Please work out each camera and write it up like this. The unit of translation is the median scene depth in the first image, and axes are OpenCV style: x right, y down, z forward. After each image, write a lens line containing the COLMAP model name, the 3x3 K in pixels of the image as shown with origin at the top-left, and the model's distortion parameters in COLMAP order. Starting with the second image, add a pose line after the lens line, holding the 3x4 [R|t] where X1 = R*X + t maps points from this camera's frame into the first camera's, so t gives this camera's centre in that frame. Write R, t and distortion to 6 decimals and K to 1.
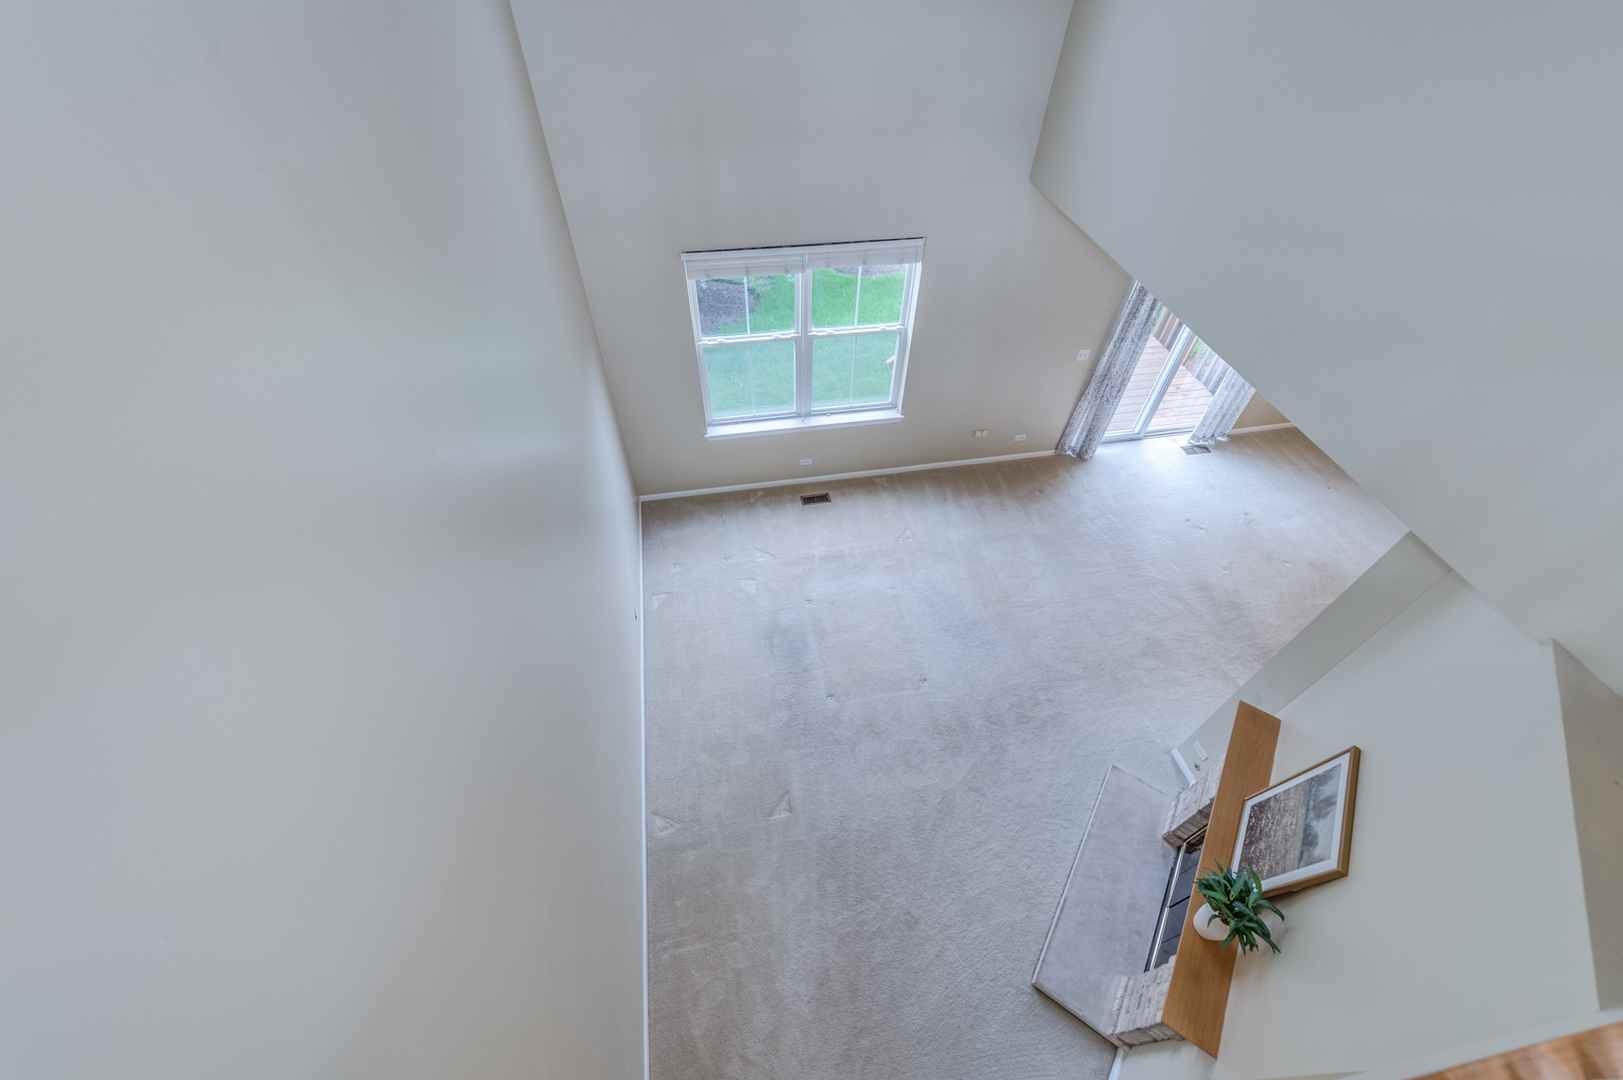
lens RADIAL K [[637.2, 0, 814.5], [0, 637.2, 545.2], [0, 0, 1]] dist [0.006293, -0.001581]
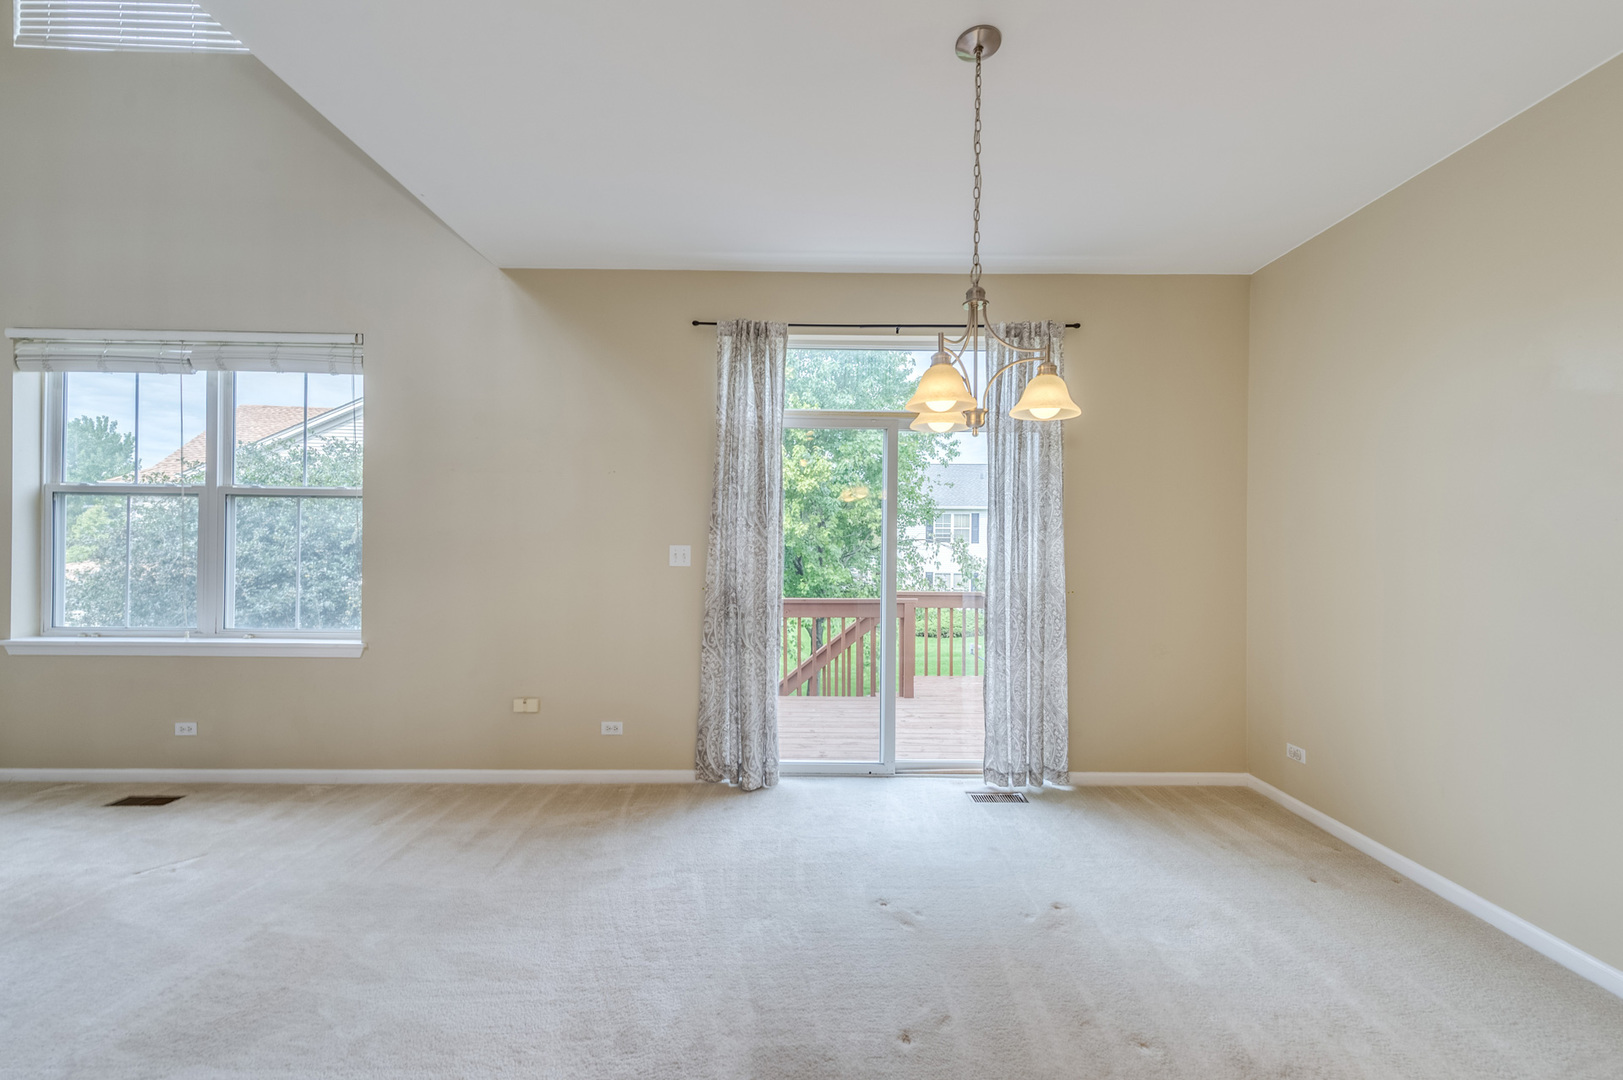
lens RADIAL K [[637.2, 0, 817.5], [0, 637.2, 537.2], [0, 0, 1]] dist [0.006293, -0.001581]
pose [[0.985439, -0.005851, -0.169929, 0.598208], [-0.125082, 0.652017, -0.747816, 0.102184], [0.115172, 0.758182, 0.641791, 0.585333]]
